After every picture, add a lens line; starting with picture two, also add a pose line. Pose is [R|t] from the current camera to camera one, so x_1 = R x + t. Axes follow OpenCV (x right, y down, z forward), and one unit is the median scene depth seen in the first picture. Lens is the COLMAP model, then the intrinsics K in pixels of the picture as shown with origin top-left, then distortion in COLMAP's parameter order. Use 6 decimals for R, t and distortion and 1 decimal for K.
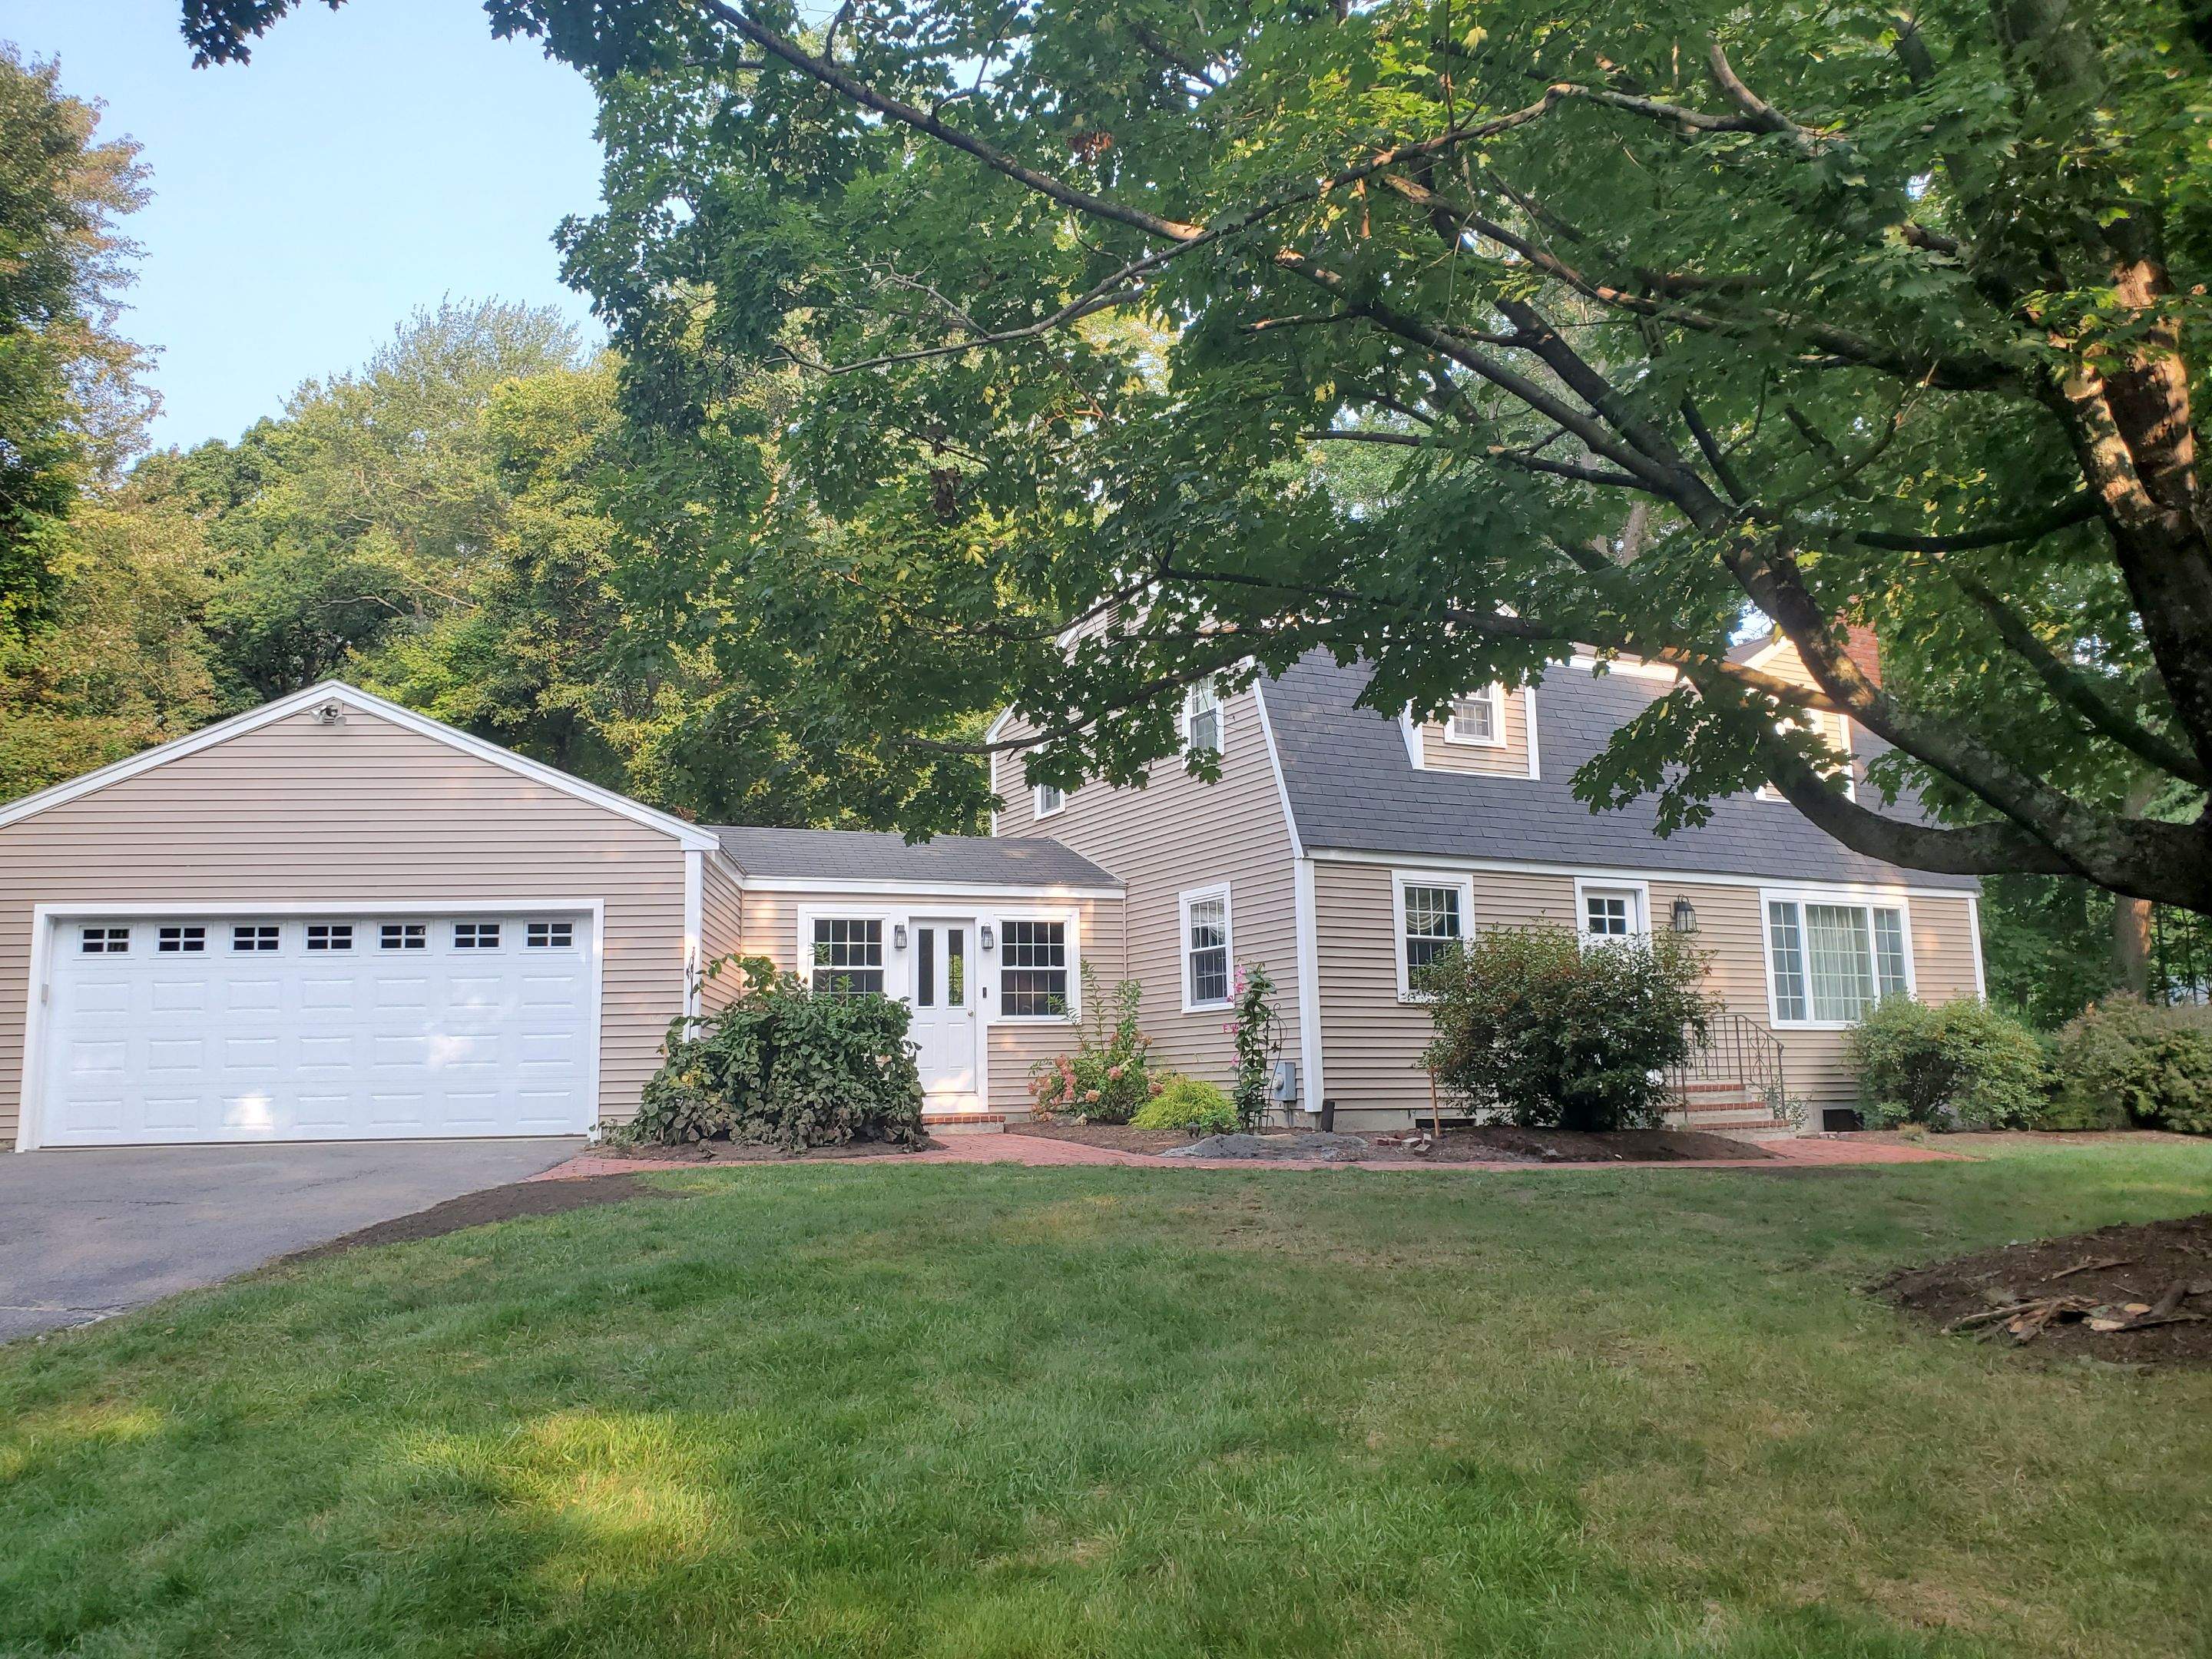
lens RADIAL K [[1748.9, 0, 1106.0], [0, 1748.9, 829.5], [0, 0, 1]] dist [0.026281, -0.007416]
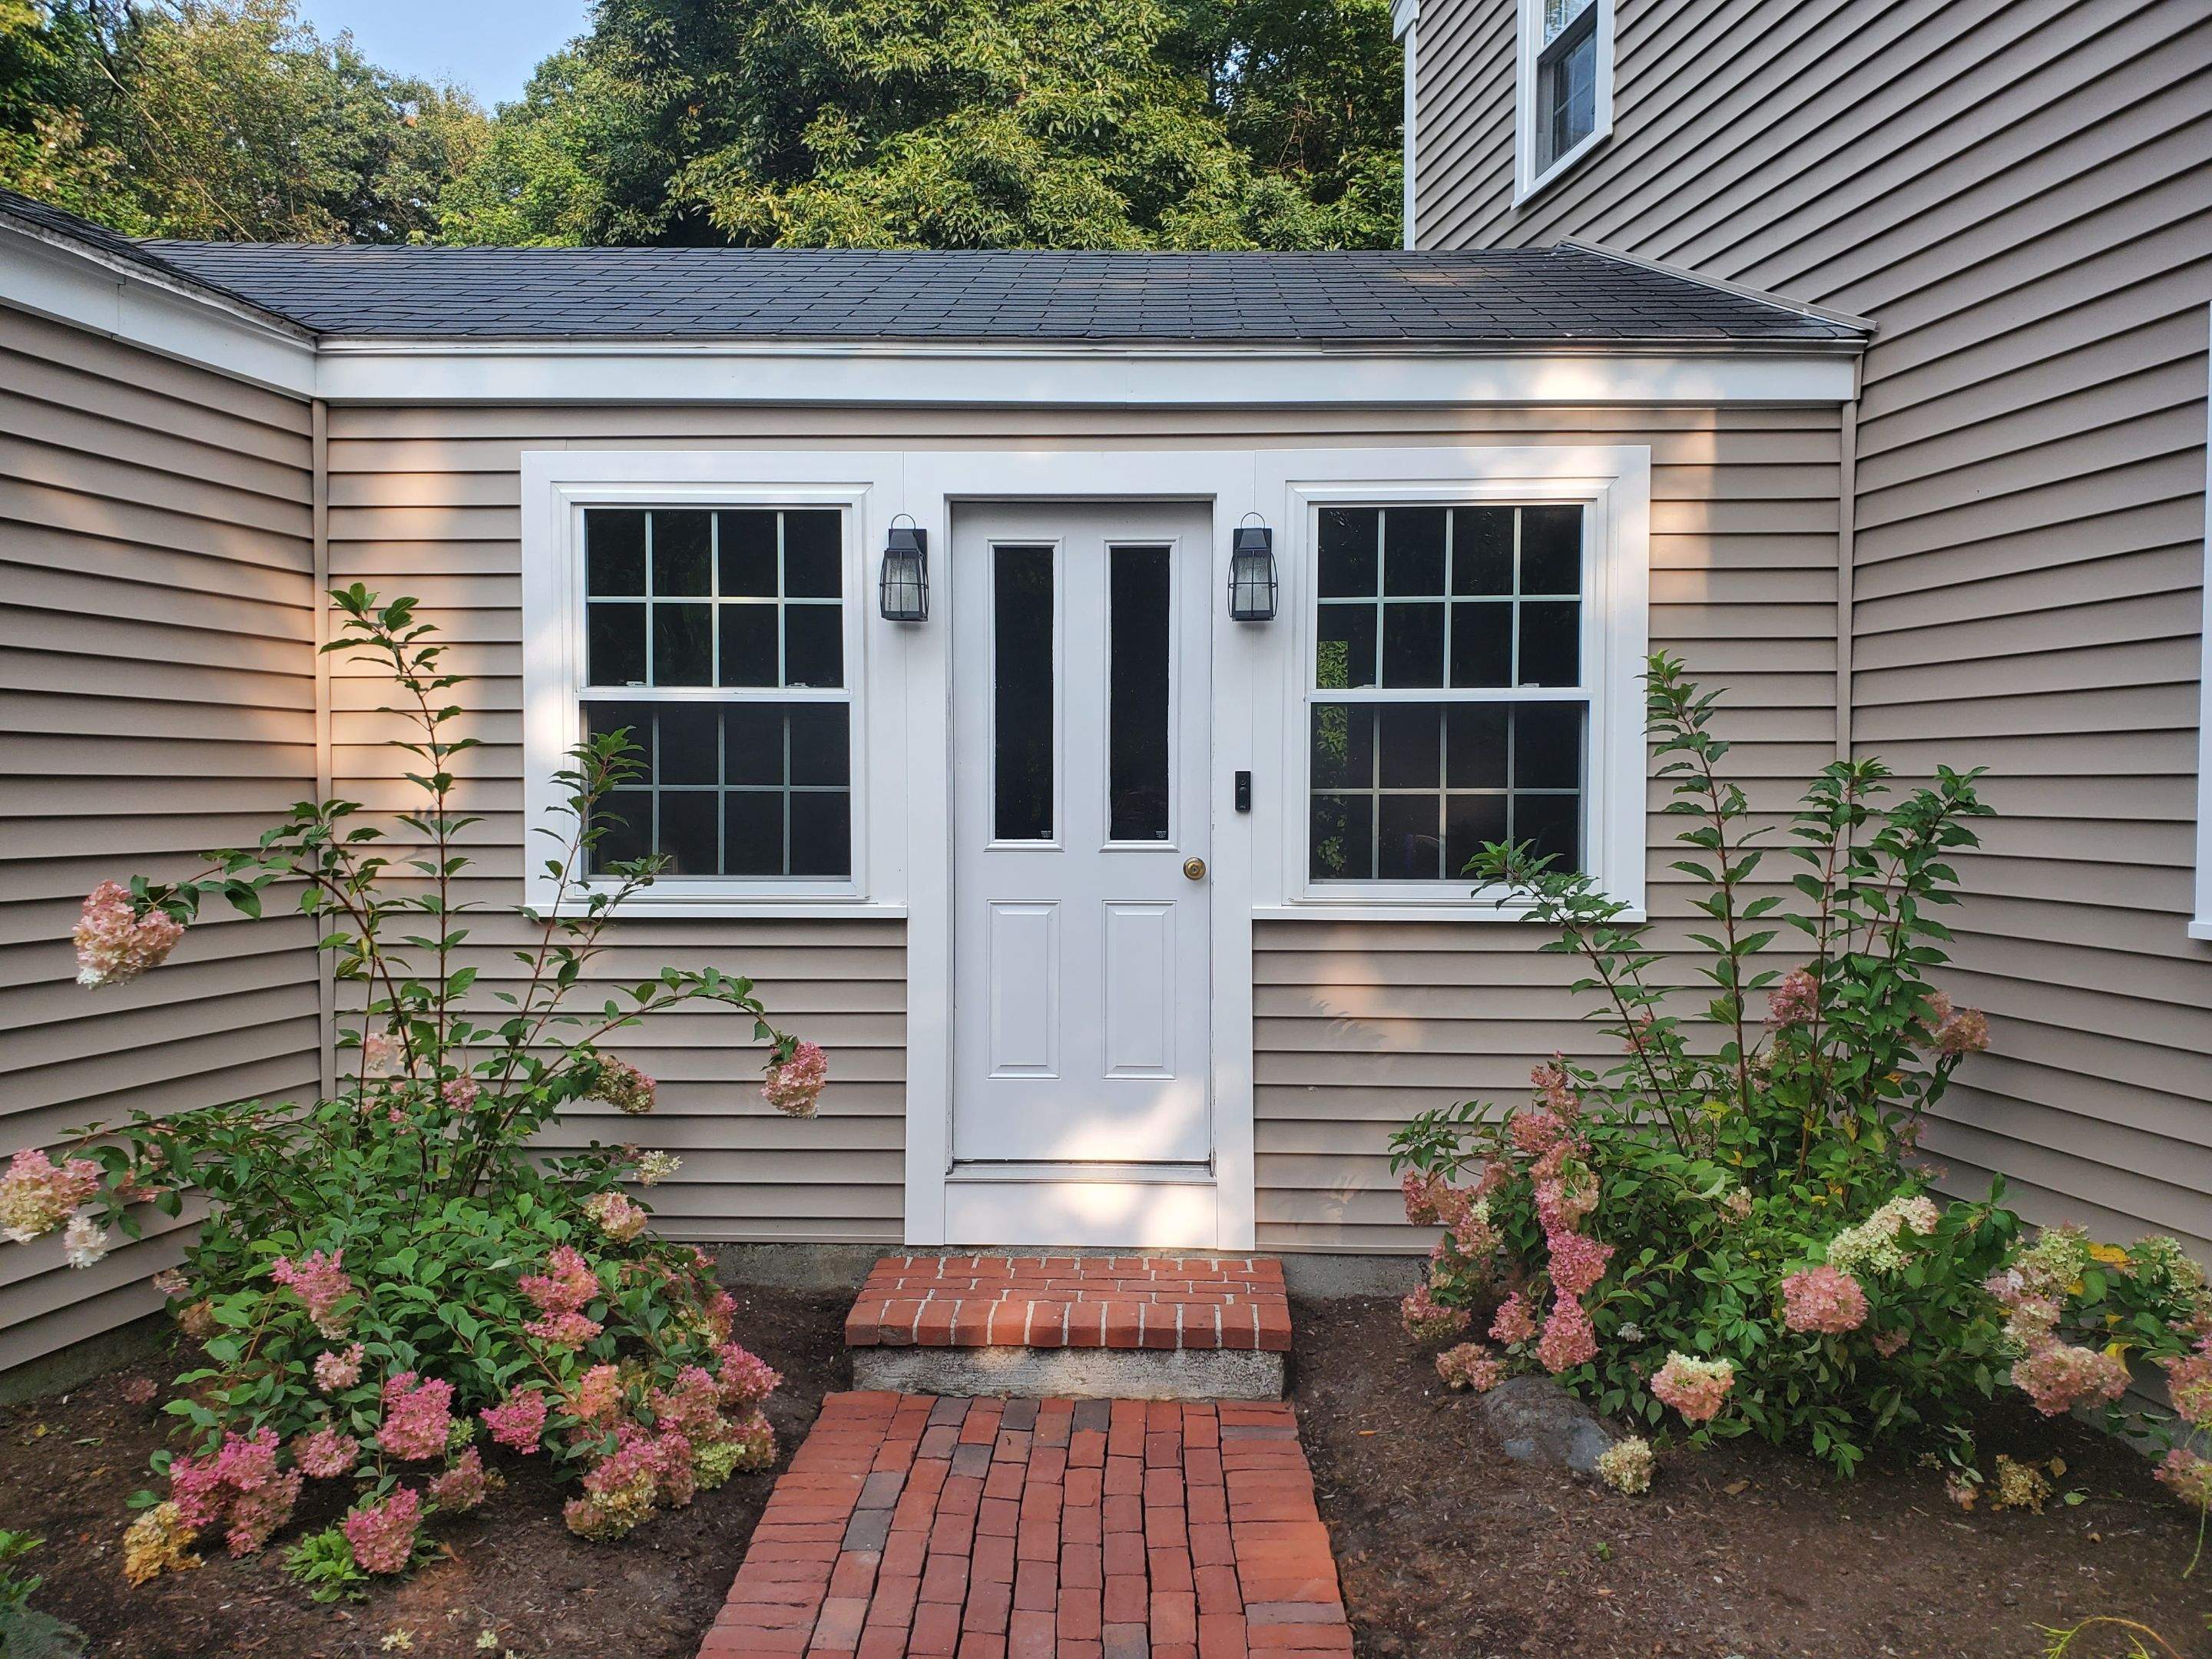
lens RADIAL K [[1717.9, 0, 1100.5], [0, 1717.9, 824.3], [0, 0, 1]] dist [0.077554, -0.109060]
pose [[0.940831, 0.029126, -0.337621, -0.004736], [0.029582, 0.985437, 0.167445, 0.056744], [0.337581, -0.167525, 0.926269, 0.777461]]
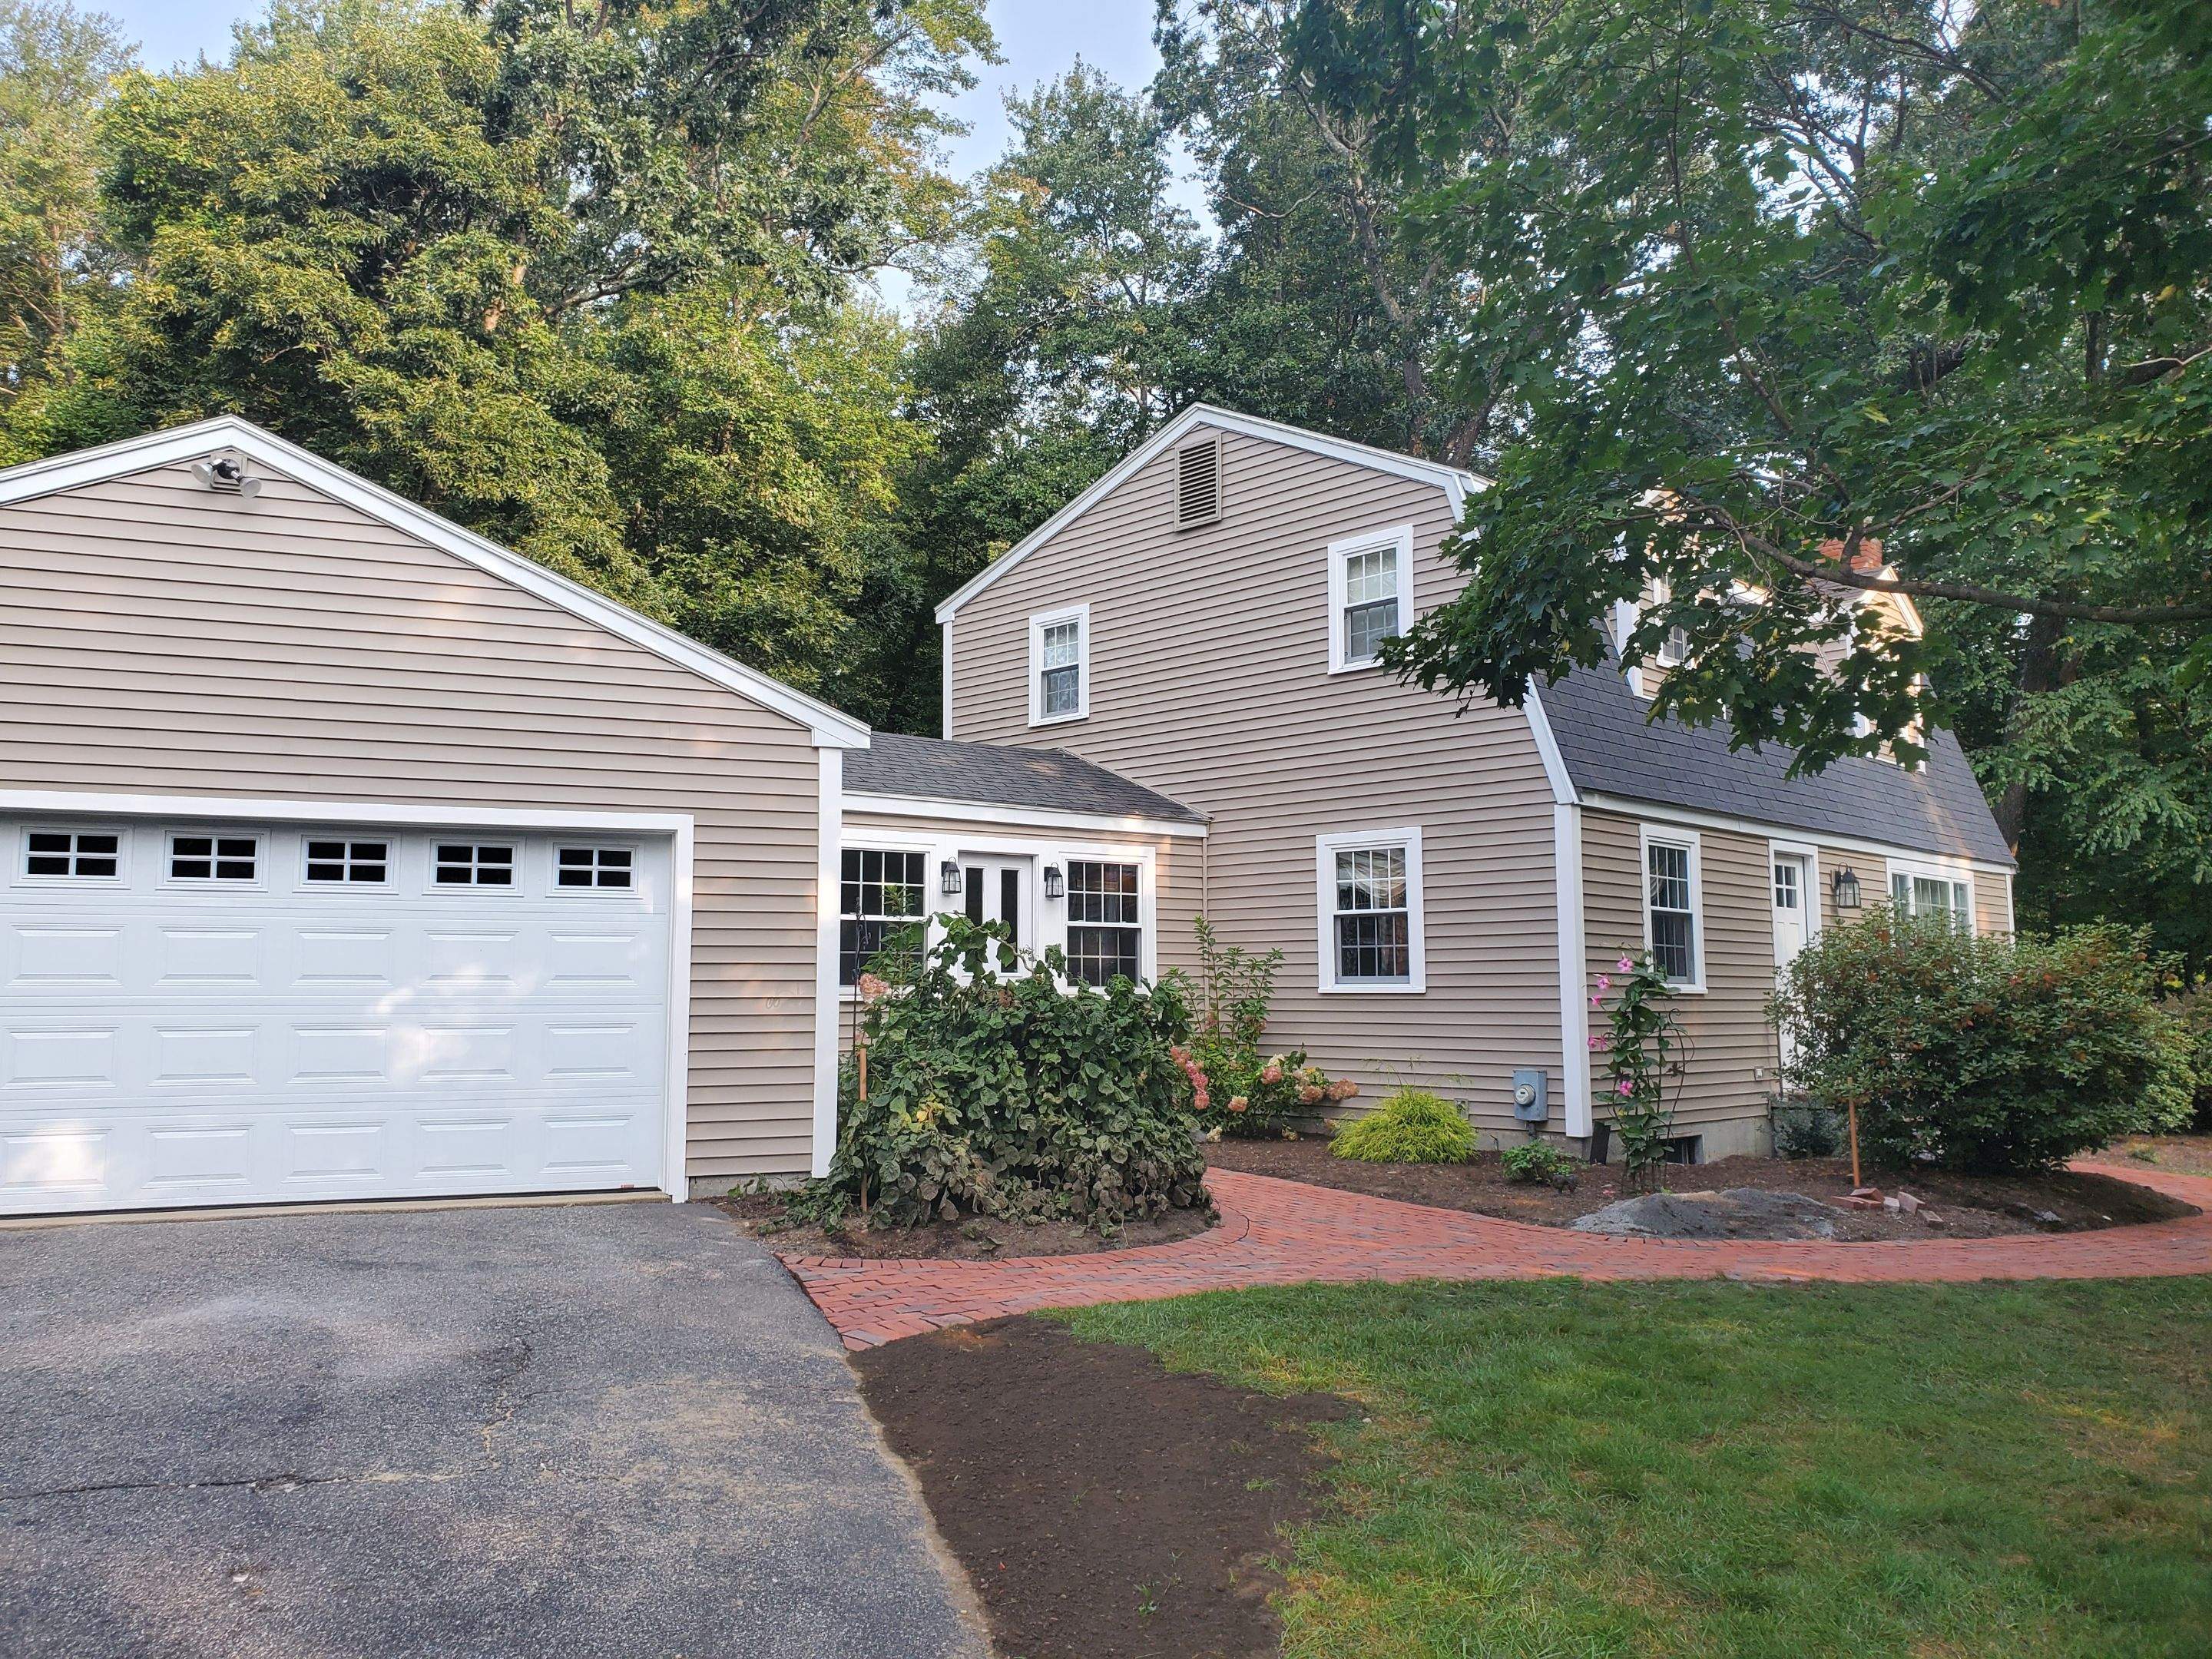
lens RADIAL K [[1737.3, 0, 1089.9], [0, 1737.3, 808.1], [0, 0, 1]] dist [0.029949, -0.002610]
pose [[0.955762, 0.050414, 0.289790, -0.275217], [-0.061114, 0.997738, 0.027988, 0.008969], [-0.287724, -0.044460, 0.956681, 0.297620]]
